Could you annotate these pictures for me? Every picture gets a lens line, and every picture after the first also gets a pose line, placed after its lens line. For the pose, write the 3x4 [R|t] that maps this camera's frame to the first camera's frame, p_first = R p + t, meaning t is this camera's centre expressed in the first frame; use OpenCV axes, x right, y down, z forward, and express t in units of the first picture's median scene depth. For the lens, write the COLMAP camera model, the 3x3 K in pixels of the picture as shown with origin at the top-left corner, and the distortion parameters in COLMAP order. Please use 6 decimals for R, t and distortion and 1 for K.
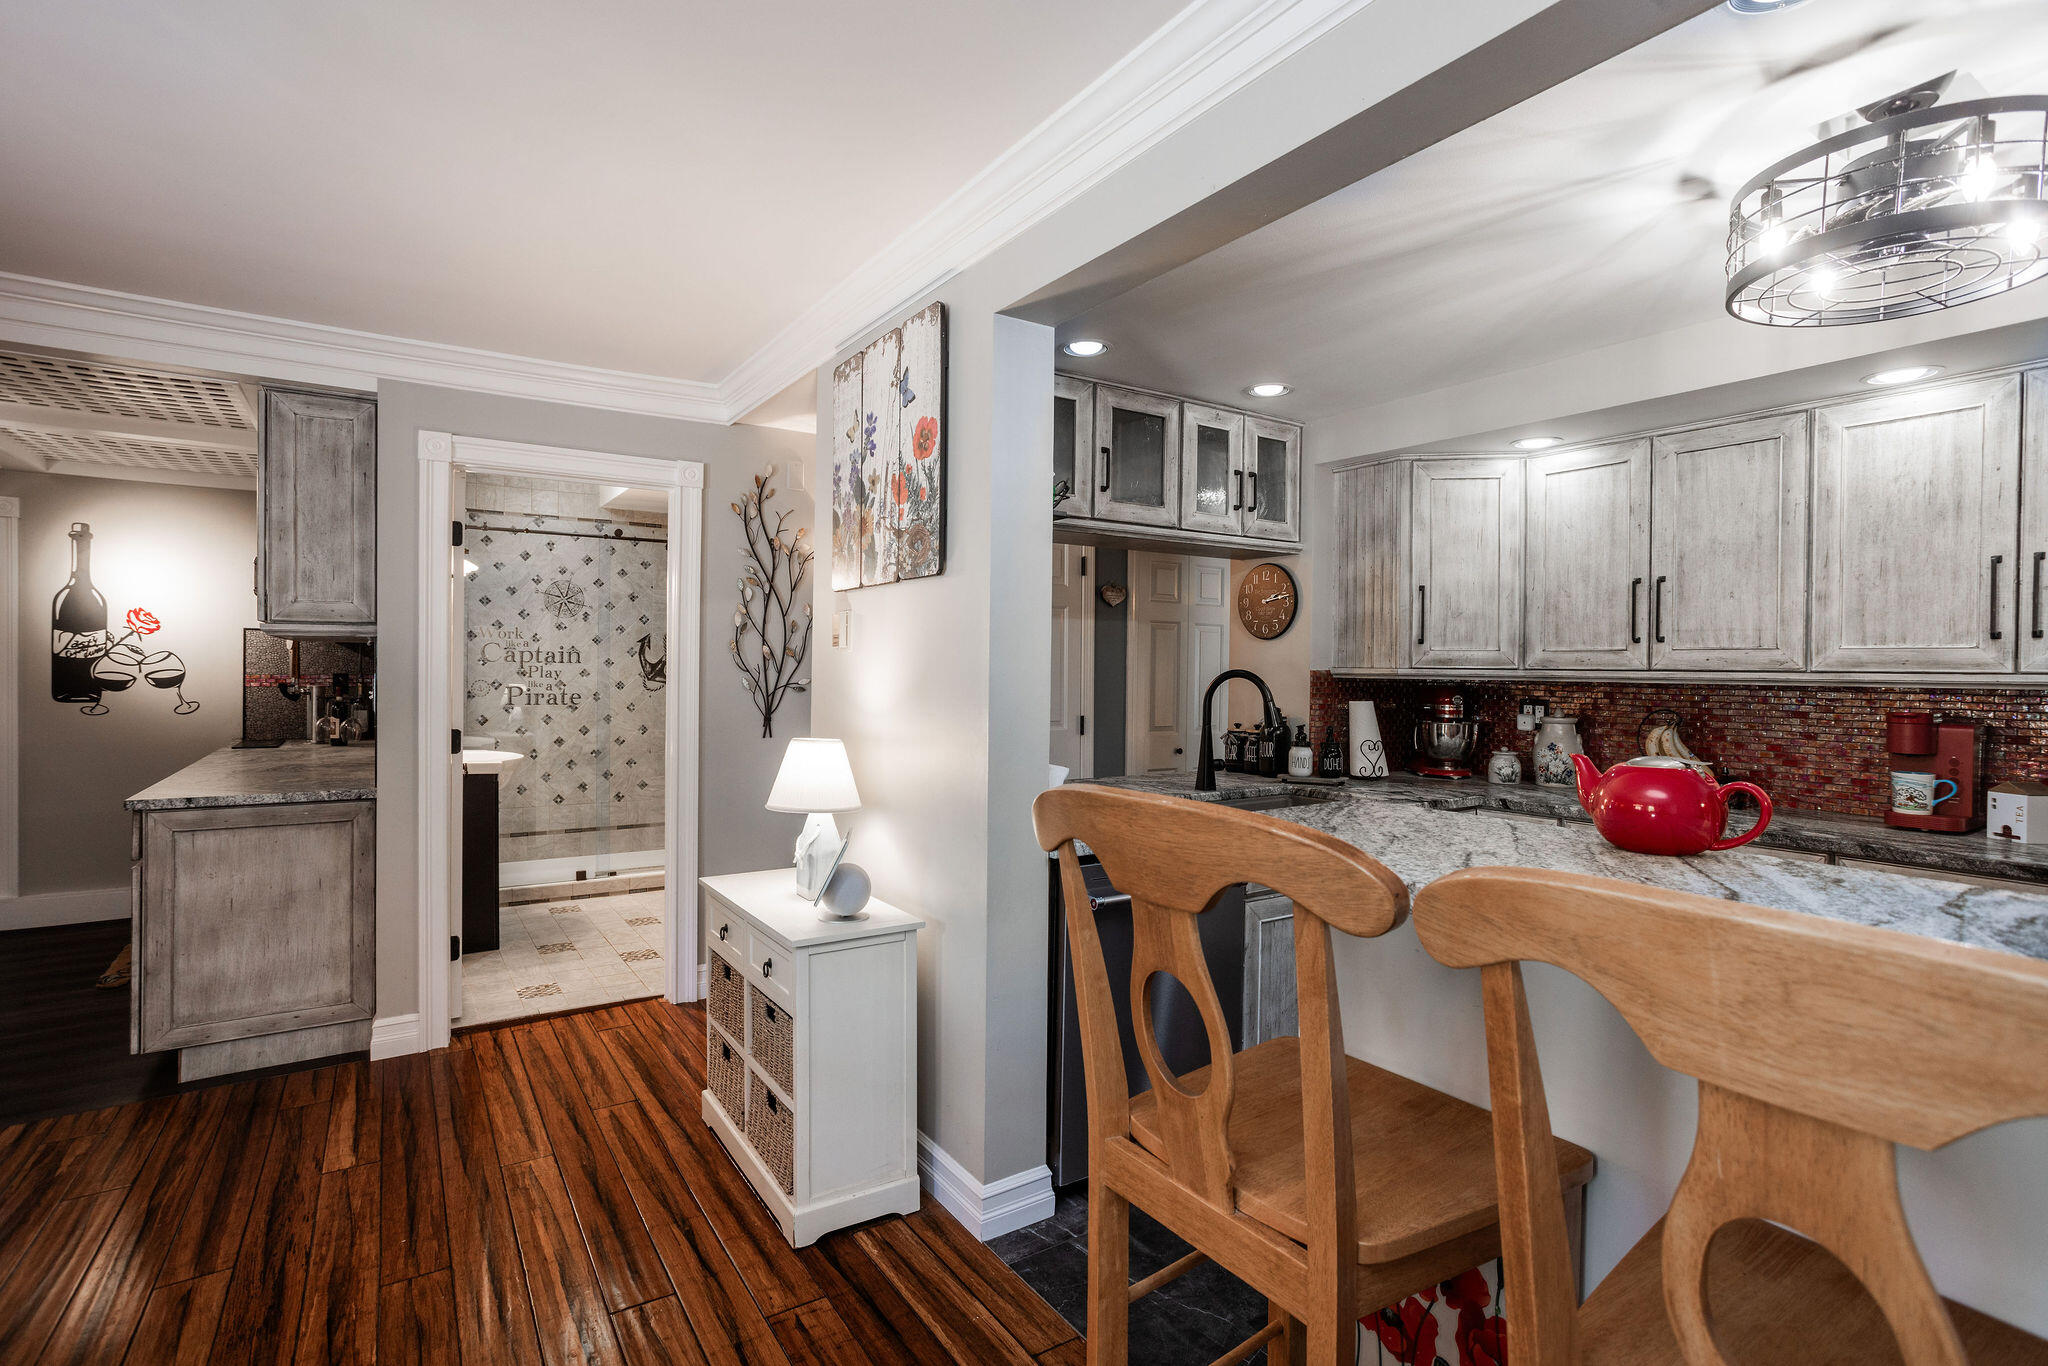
lens RADIAL K [[1011.5, 0, 1004.4], [0, 1011.5, 675.2], [0, 0, 1]] dist [-0.002839, 0.013177]
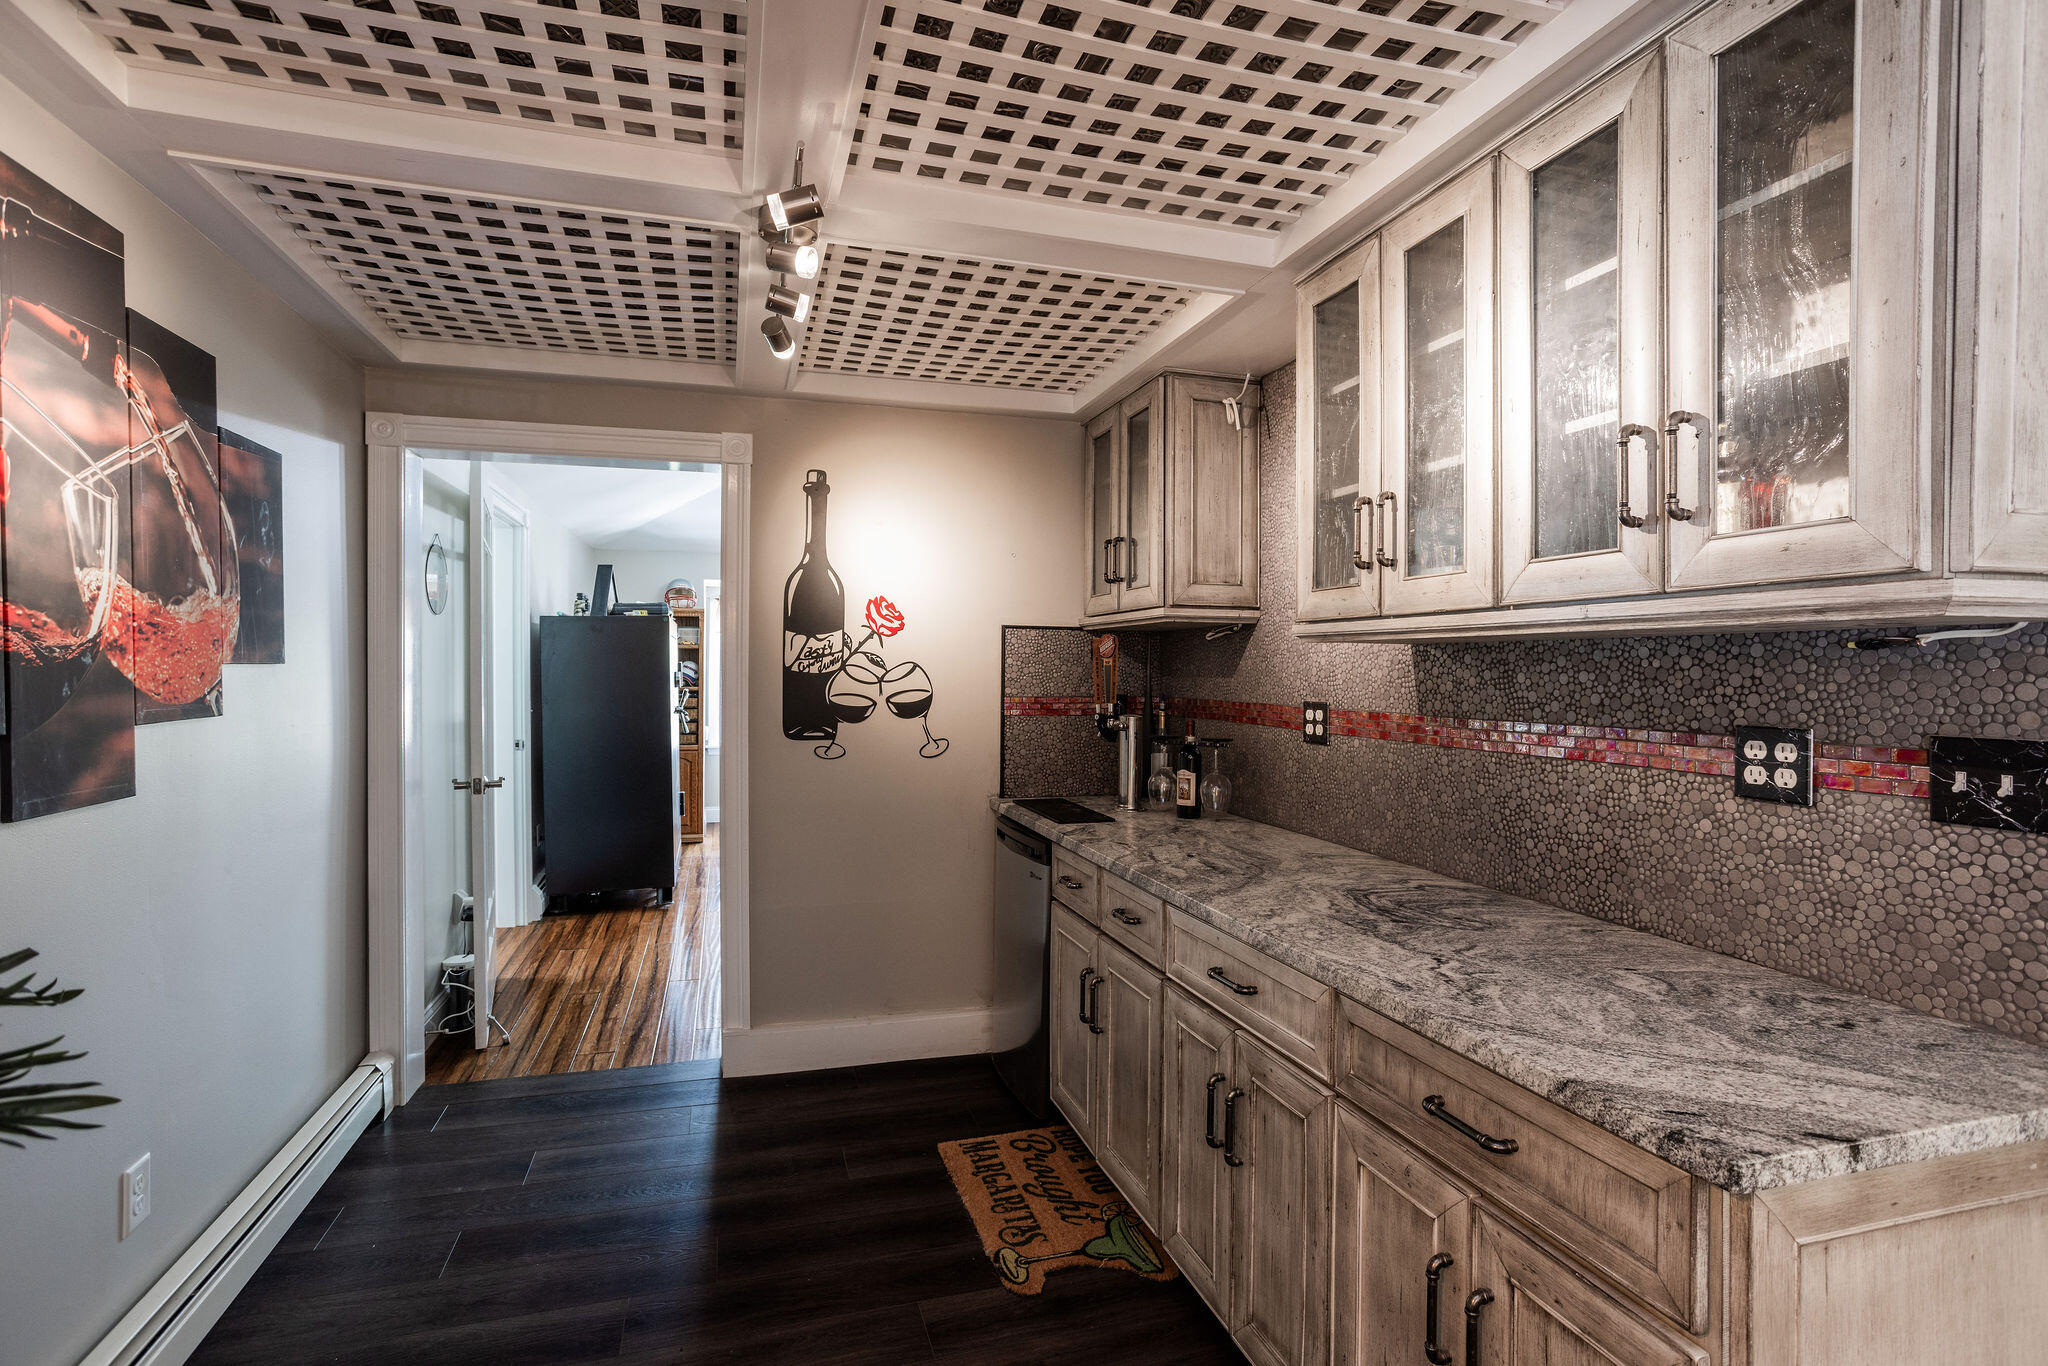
lens RADIAL K [[1011.5, 0, 1030.6], [0, 1011.5, 677.8], [0, 0, 1]] dist [-0.002839, 0.013177]
pose [[0.967098, -0.003156, -0.254384, -0.597221], [0.002764, 0.999994, -0.001898, -0.012209], [0.254388, 0.001133, 0.967102, 0.395188]]
